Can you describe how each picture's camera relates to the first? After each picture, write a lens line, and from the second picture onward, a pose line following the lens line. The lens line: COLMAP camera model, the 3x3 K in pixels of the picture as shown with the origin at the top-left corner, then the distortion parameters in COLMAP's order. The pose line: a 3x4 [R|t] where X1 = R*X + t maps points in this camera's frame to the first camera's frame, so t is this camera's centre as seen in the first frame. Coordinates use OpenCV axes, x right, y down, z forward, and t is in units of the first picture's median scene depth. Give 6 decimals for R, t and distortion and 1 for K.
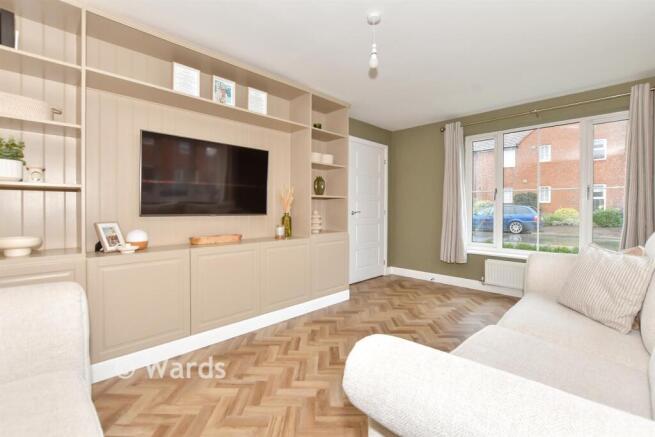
lens RADIAL K [[292.0, 0, 326.4], [0, 292.0, 212.6], [0, 0, 1]] dist [-0.001806, 0.000003]
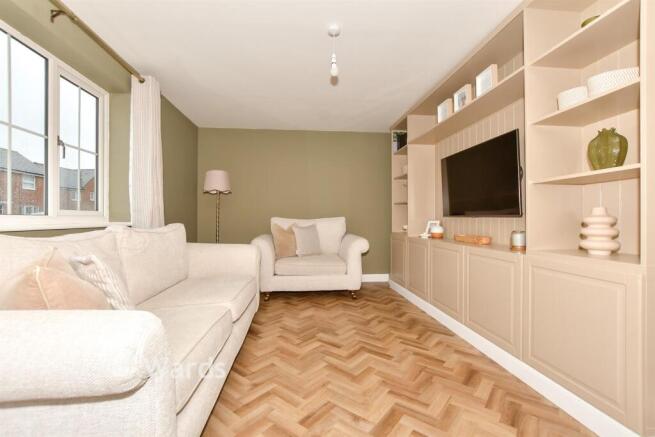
lens RADIAL K [[292.0, 0, 327.5], [0, 292.0, 219.6], [0, 0, 1]] dist [-0.001806, 0.000003]
pose [[-0.629916, -0.006953, -0.776632, 0.783731], [-0.013695, 0.999904, 0.002156, 0.025374], [0.776542, 0.011994, -0.629951, 1.283434]]
